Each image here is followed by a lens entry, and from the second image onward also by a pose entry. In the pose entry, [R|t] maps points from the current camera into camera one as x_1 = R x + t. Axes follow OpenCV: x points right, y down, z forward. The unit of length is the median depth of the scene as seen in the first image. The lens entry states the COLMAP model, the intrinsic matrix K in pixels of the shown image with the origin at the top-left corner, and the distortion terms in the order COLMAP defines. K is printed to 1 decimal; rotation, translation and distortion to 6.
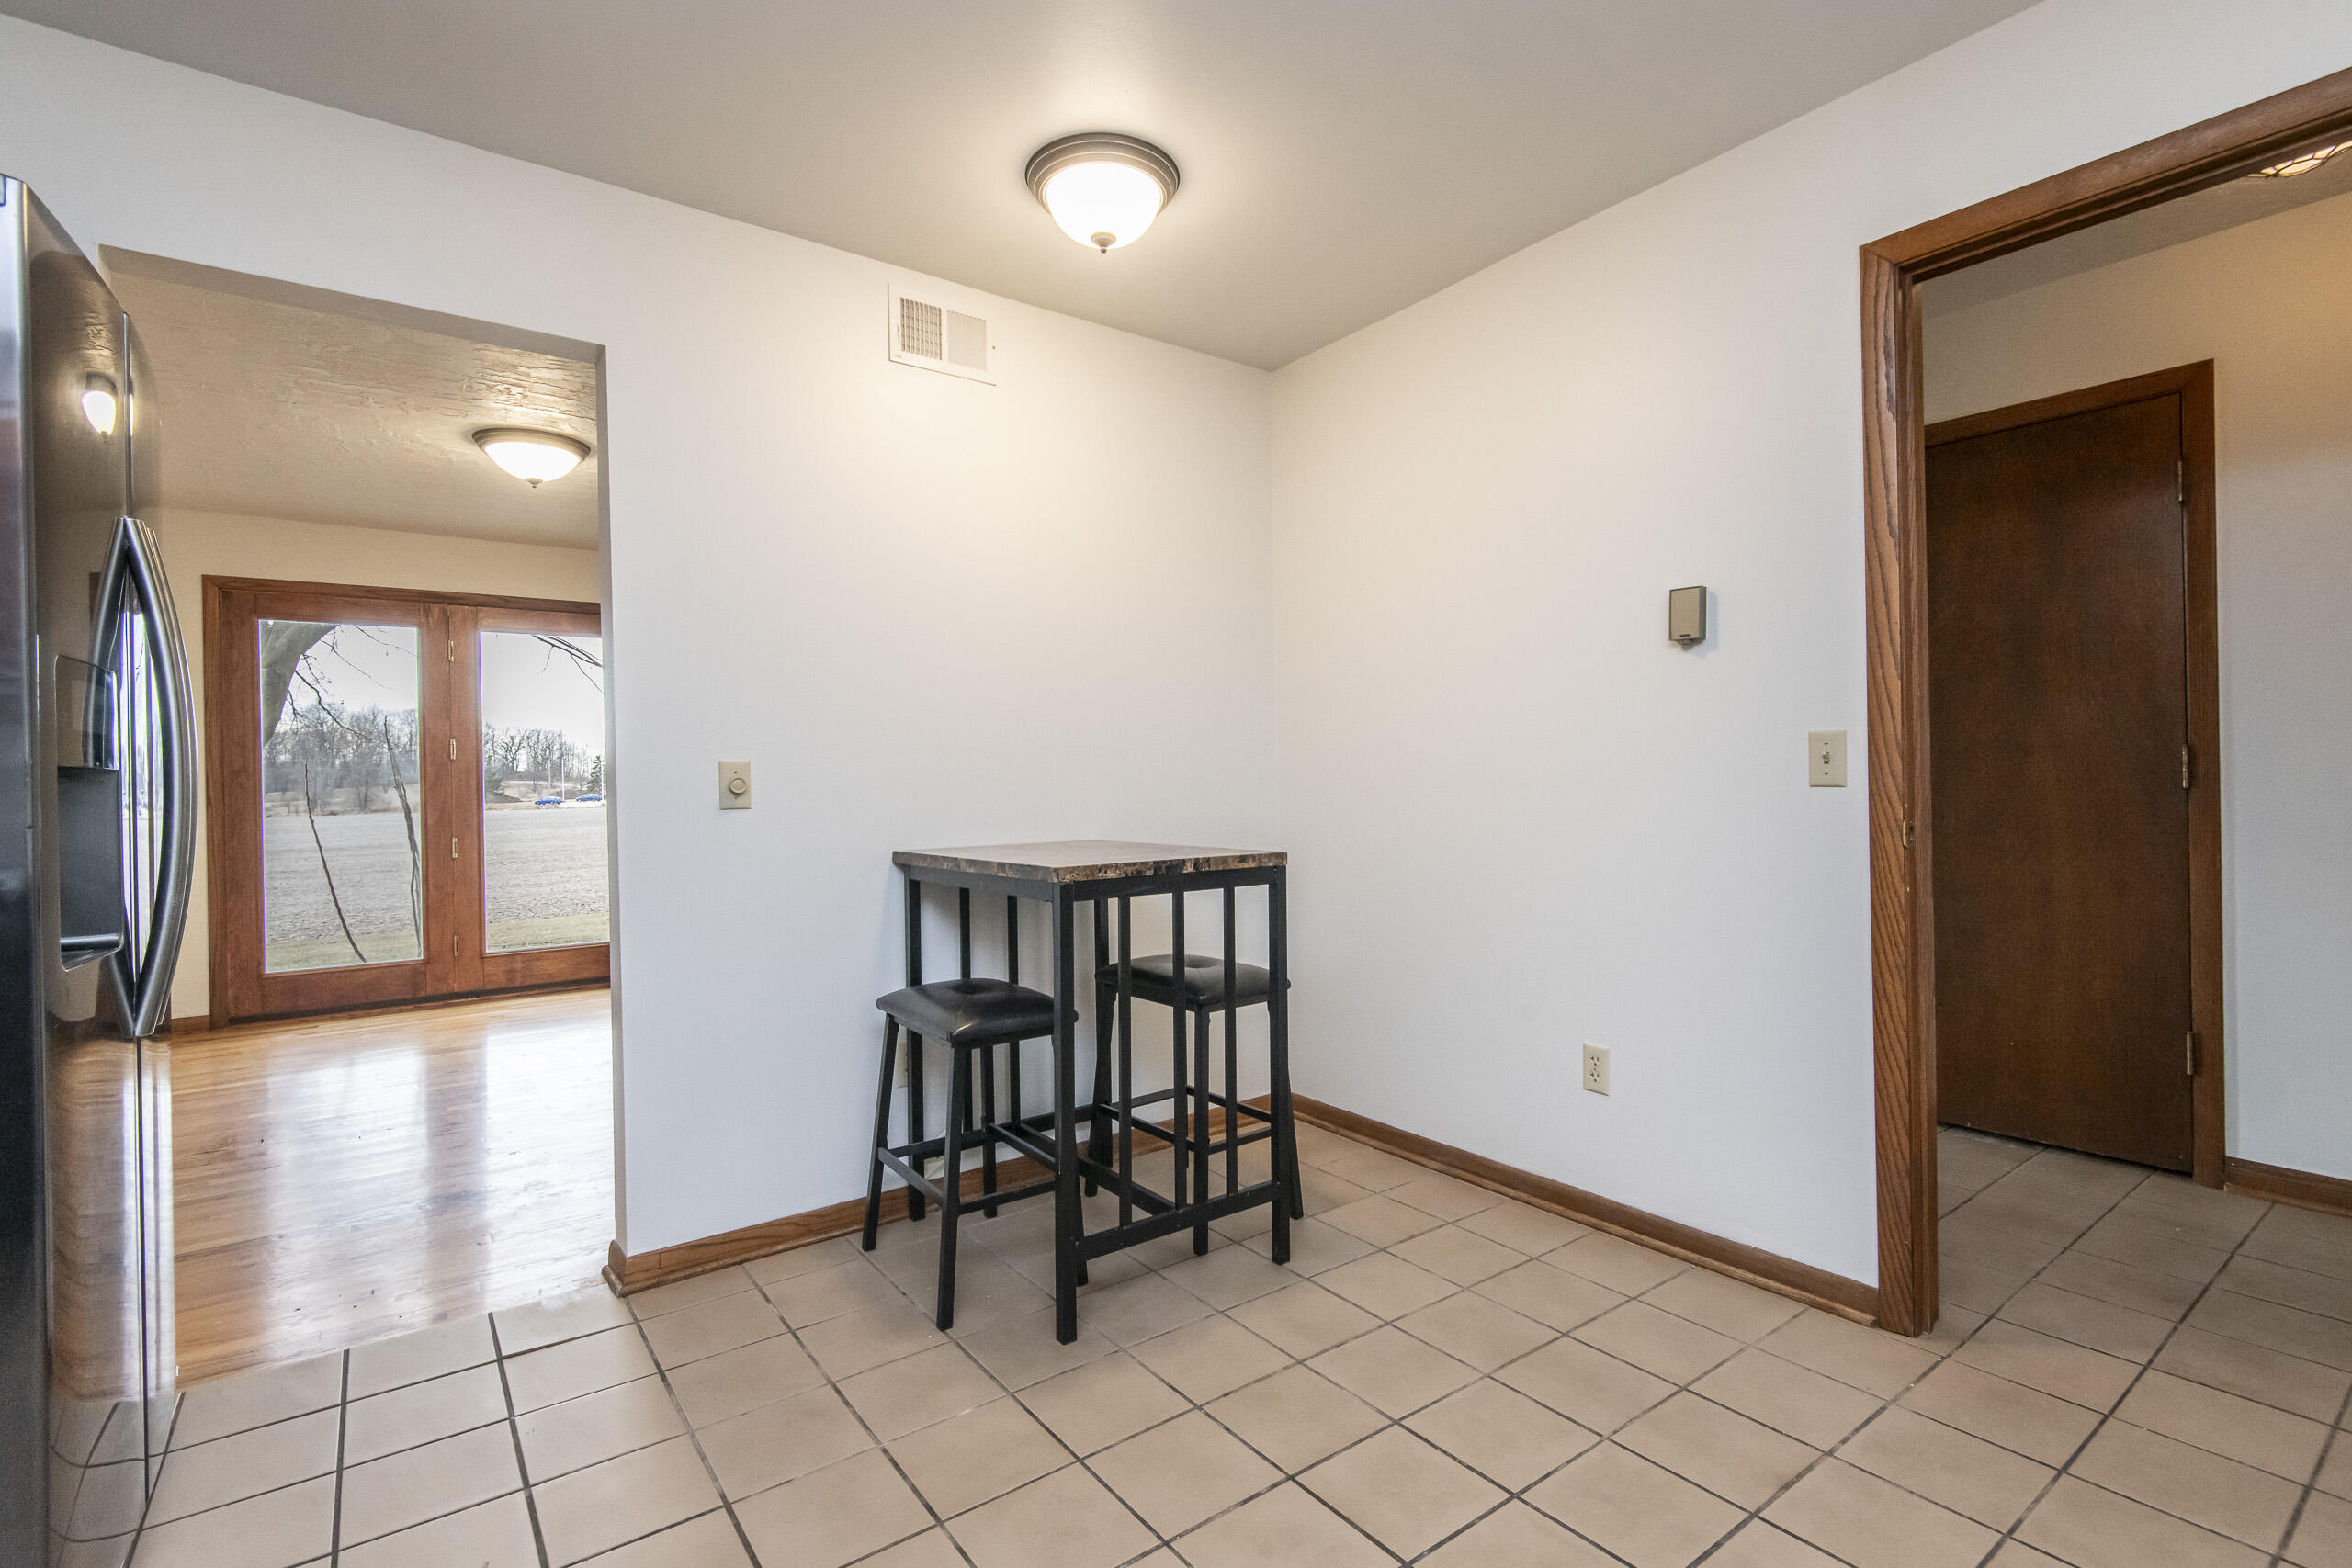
lens RADIAL K [[1090.4, 0, 1178.6], [0, 1090.4, 781.4], [0, 0, 1]] dist [0.029136, 0.000446]
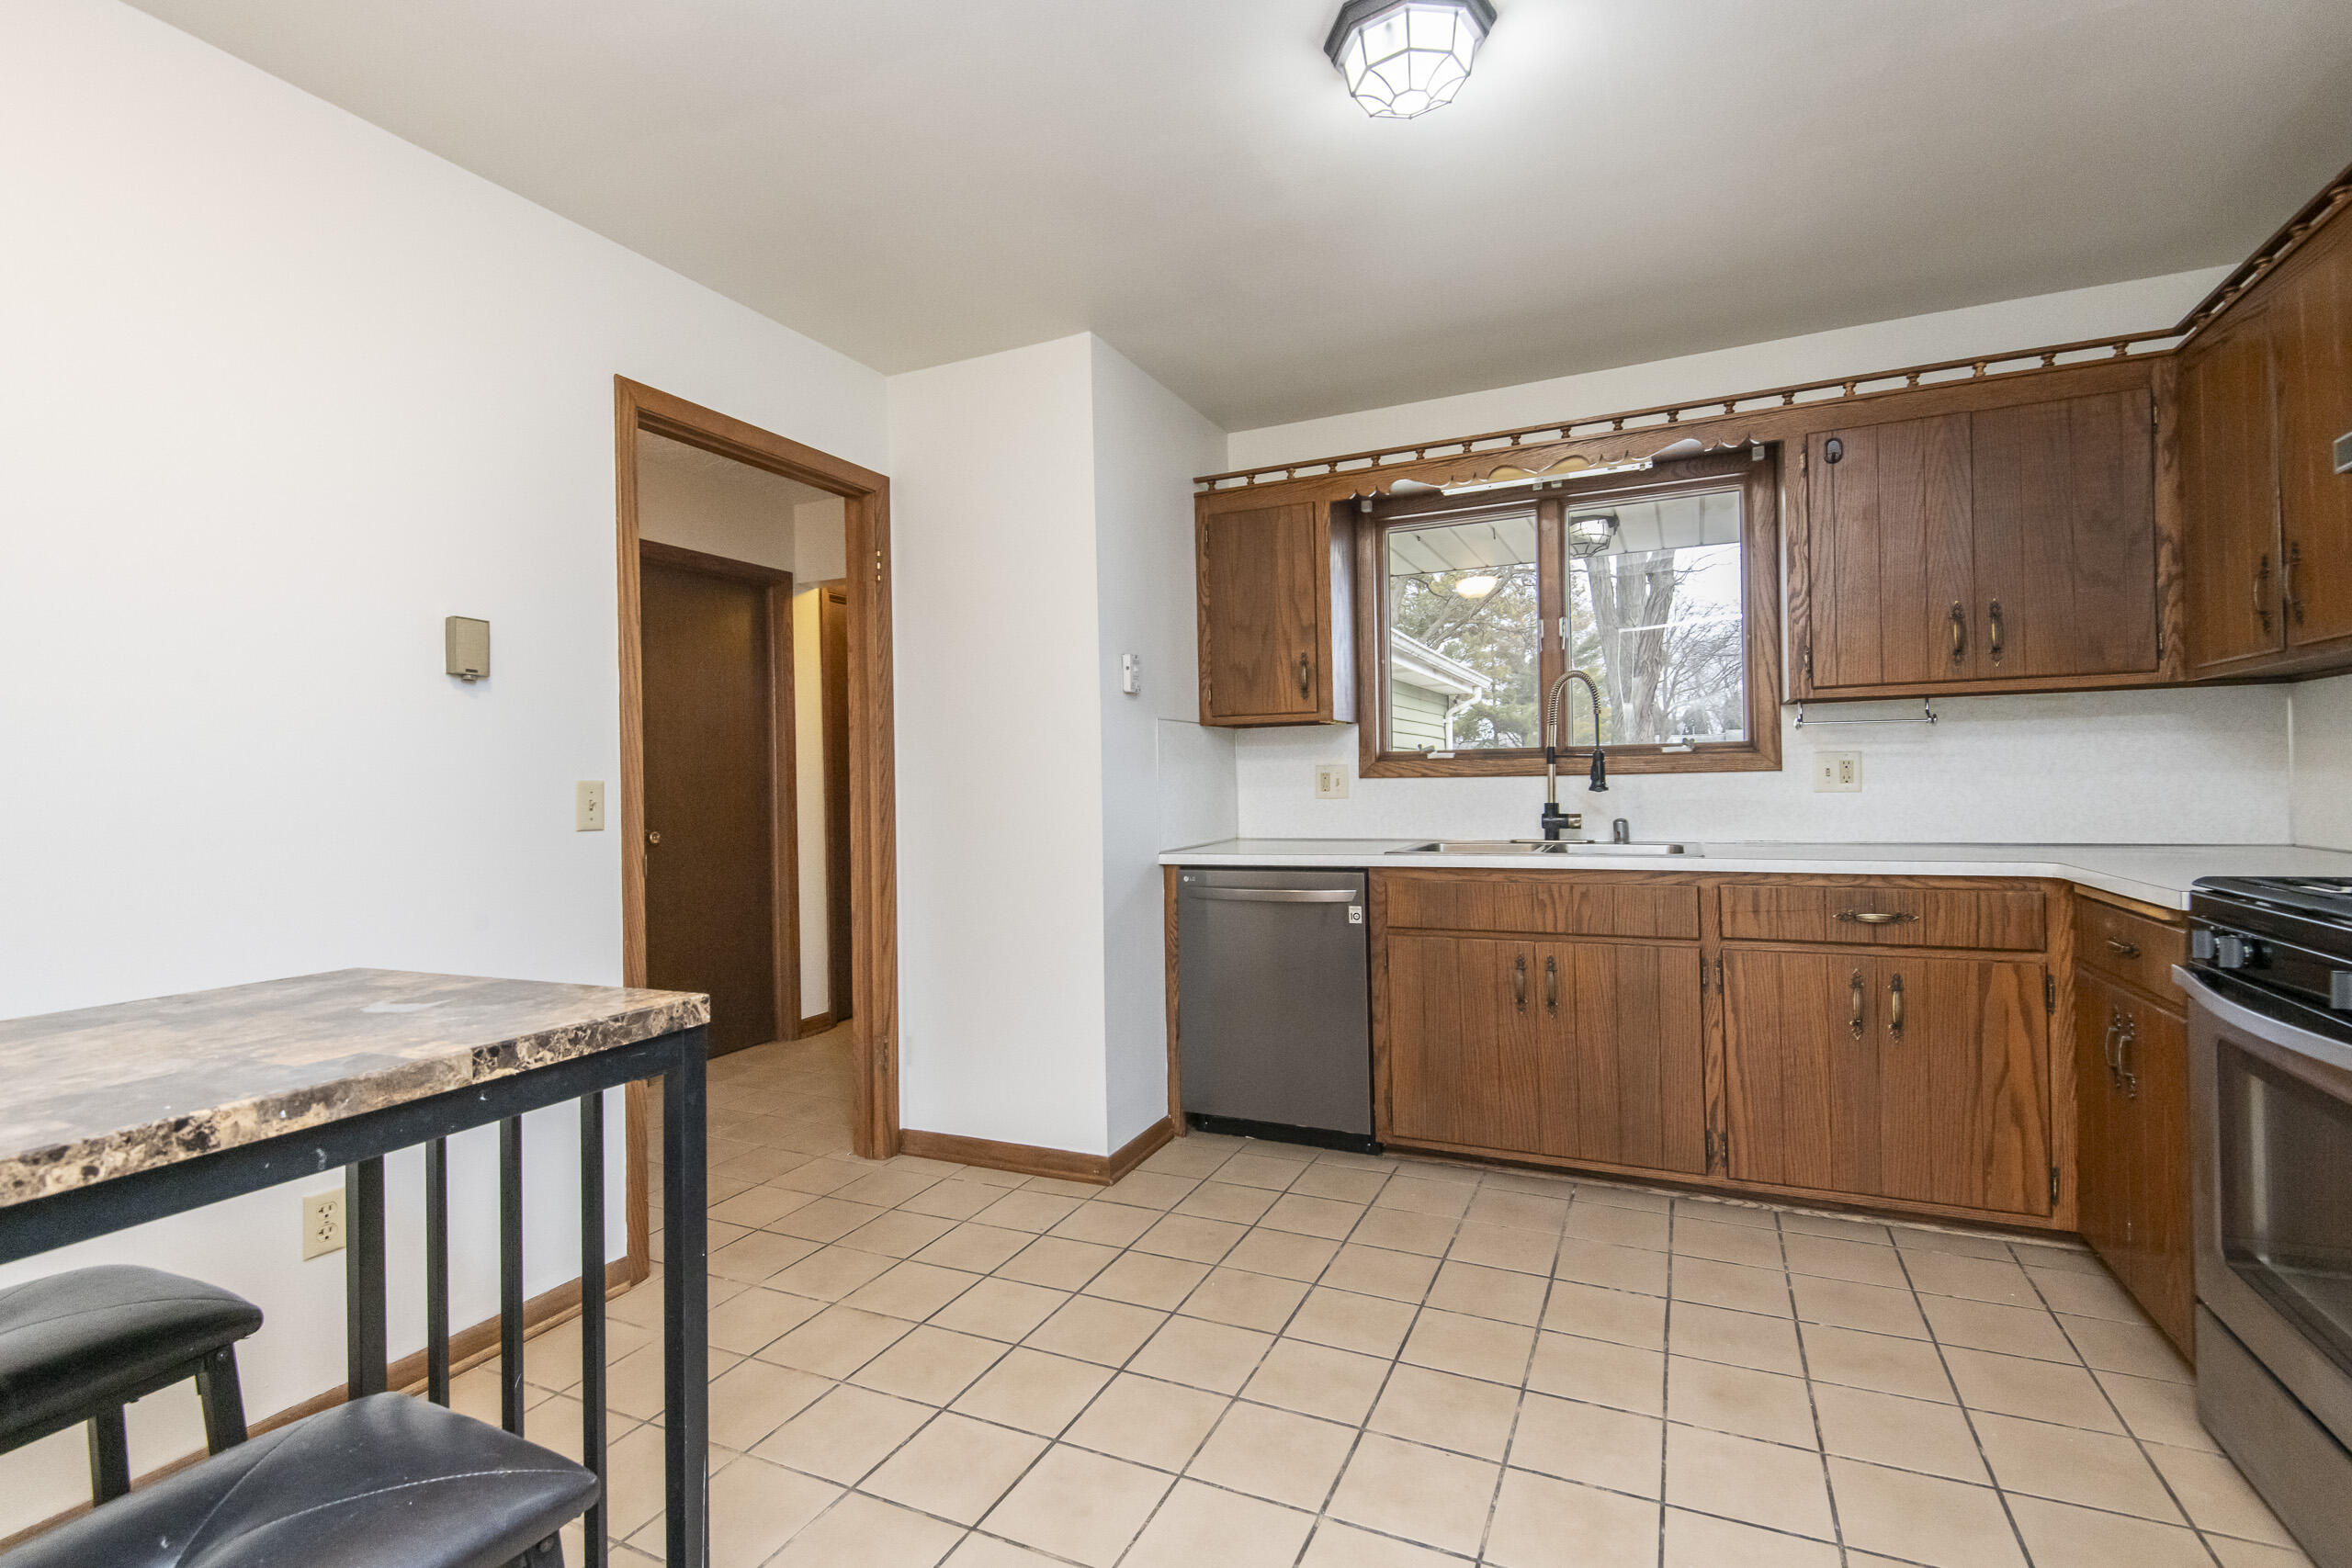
lens RADIAL K [[1090.4, 0, 1177.5], [0, 1090.4, 783.7], [0, 0, 1]] dist [0.029136, 0.000446]
pose [[-0.469639, 0.026811, 0.882451, -0.678841], [0.026840, 0.999510, -0.016084, -0.009157], [-0.882450, 0.016131, -0.470129, 1.005977]]
